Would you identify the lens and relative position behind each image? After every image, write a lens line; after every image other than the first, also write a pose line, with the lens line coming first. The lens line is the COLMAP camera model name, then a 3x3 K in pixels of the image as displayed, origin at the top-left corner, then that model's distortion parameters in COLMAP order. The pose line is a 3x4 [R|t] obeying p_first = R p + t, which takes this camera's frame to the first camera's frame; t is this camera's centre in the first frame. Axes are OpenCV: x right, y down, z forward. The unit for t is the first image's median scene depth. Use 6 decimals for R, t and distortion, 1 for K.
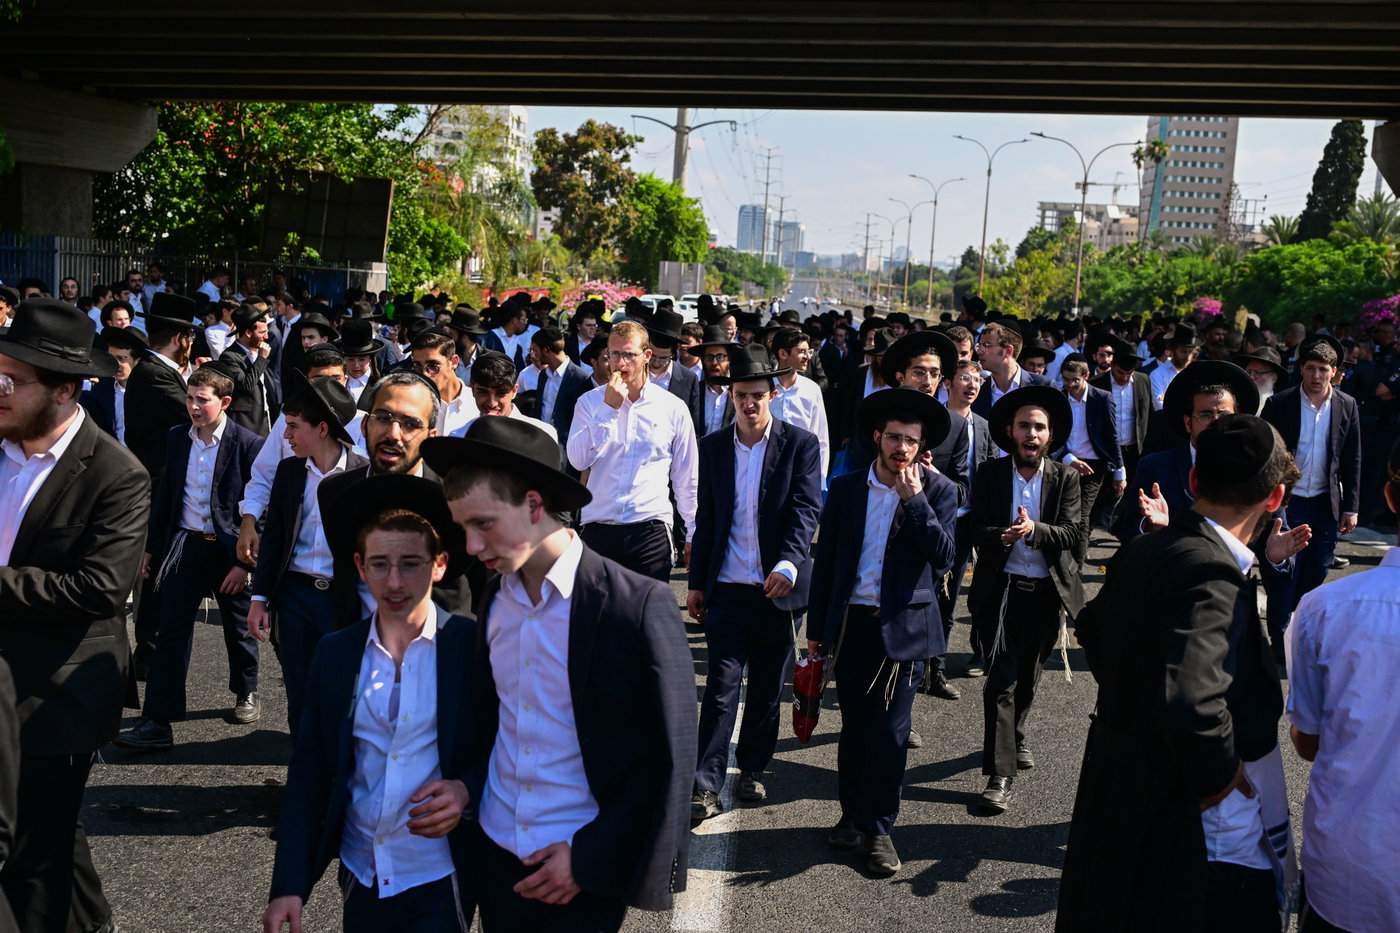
lens RADIAL K [[1537.2, 0, 700.0], [0, 1537.2, 466.5], [0, 0, 1]] dist [-0.007382, -0.000866]
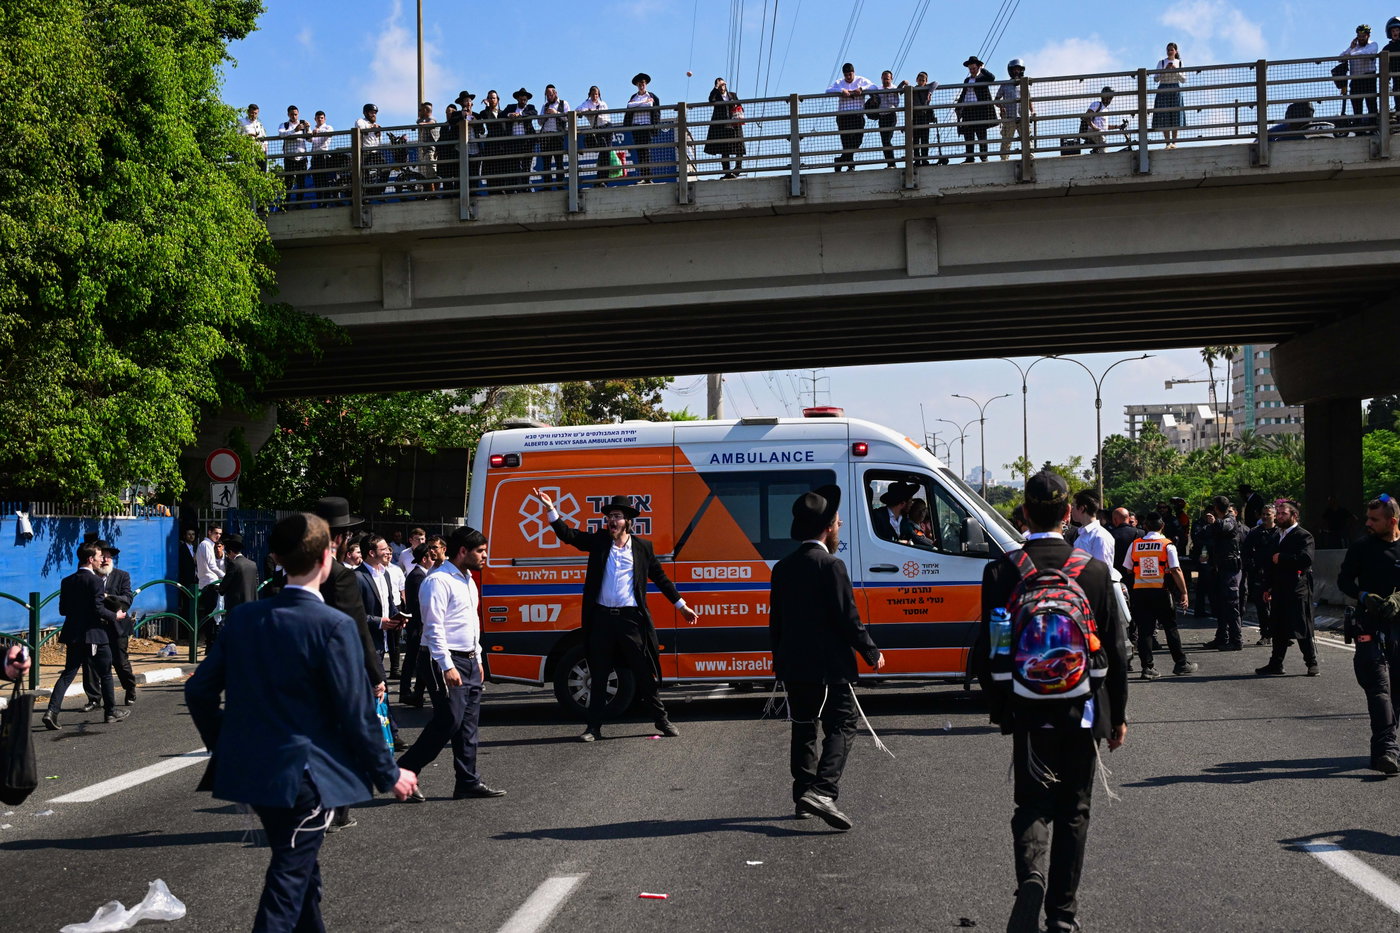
lens RADIAL K [[1820.4, 0, 700.0], [0, 1820.4, 466.5], [0, 0, 1]] dist [0.007713, 0.020968]
pose [[0.997053, -0.072562, -0.024913, 0.006141], [0.067928, 0.985895, -0.152963, 0.025988], [0.035661, 0.150820, 0.987918, -0.180873]]
